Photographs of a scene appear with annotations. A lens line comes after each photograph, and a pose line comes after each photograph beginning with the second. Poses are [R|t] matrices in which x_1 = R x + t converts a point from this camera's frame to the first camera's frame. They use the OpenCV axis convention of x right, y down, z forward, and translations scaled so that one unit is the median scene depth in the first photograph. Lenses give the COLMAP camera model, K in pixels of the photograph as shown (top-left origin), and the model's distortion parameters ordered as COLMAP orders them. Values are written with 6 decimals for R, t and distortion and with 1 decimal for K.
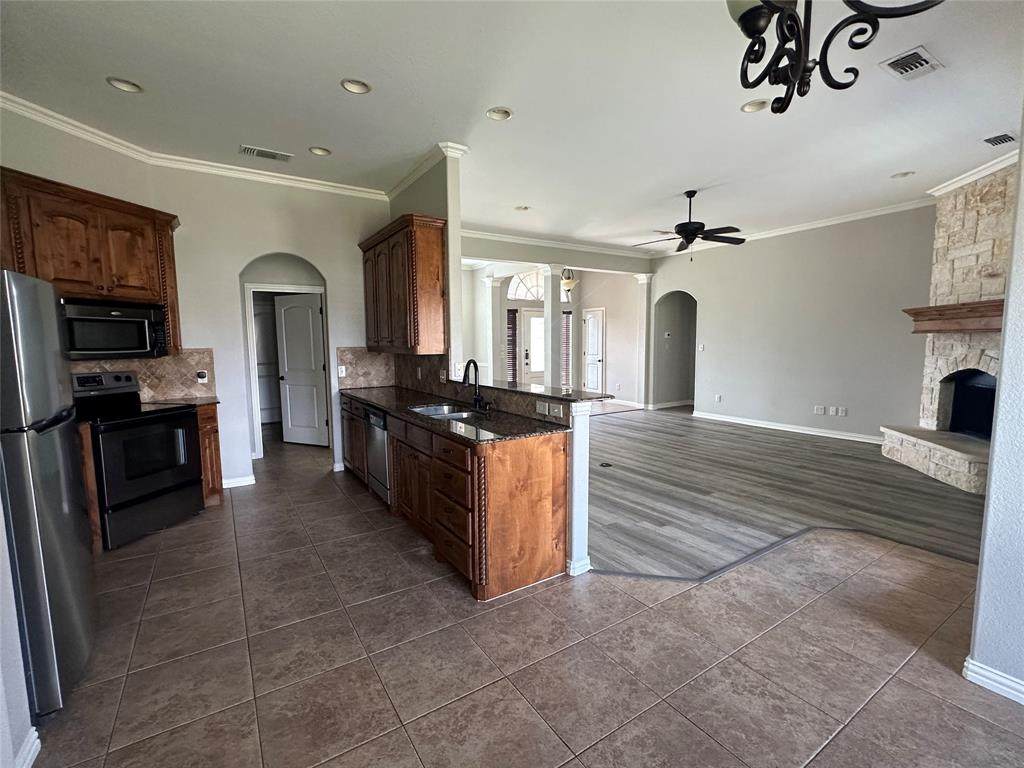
lens RADIAL K [[459.8, 0, 509.1], [0, 459.8, 384.2], [0, 0, 1]] dist [-0.003654, 0.000078]
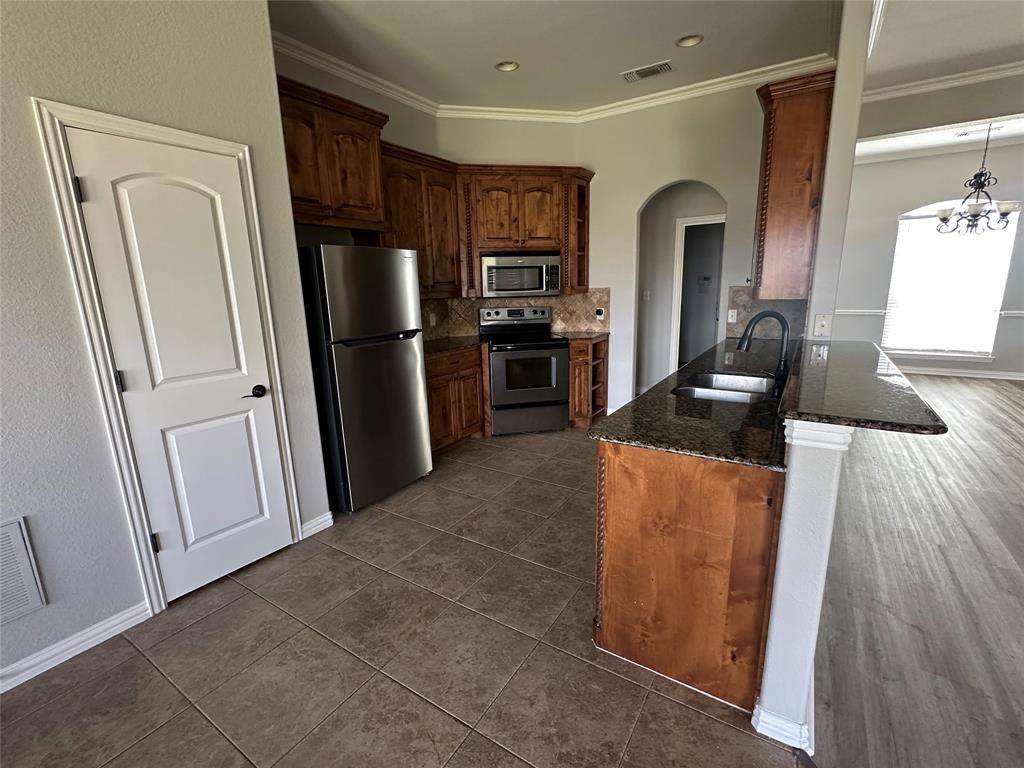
lens RADIAL K [[459.8, 0, 509.1], [0, 459.8, 384.2], [0, 0, 1]] dist [-0.003654, 0.000078]
pose [[0.413046, 0.191831, -0.890277, 0.321067], [-0.064366, 0.981268, 0.181575, -0.044245], [0.908433, -0.017696, 0.417656, 0.397472]]
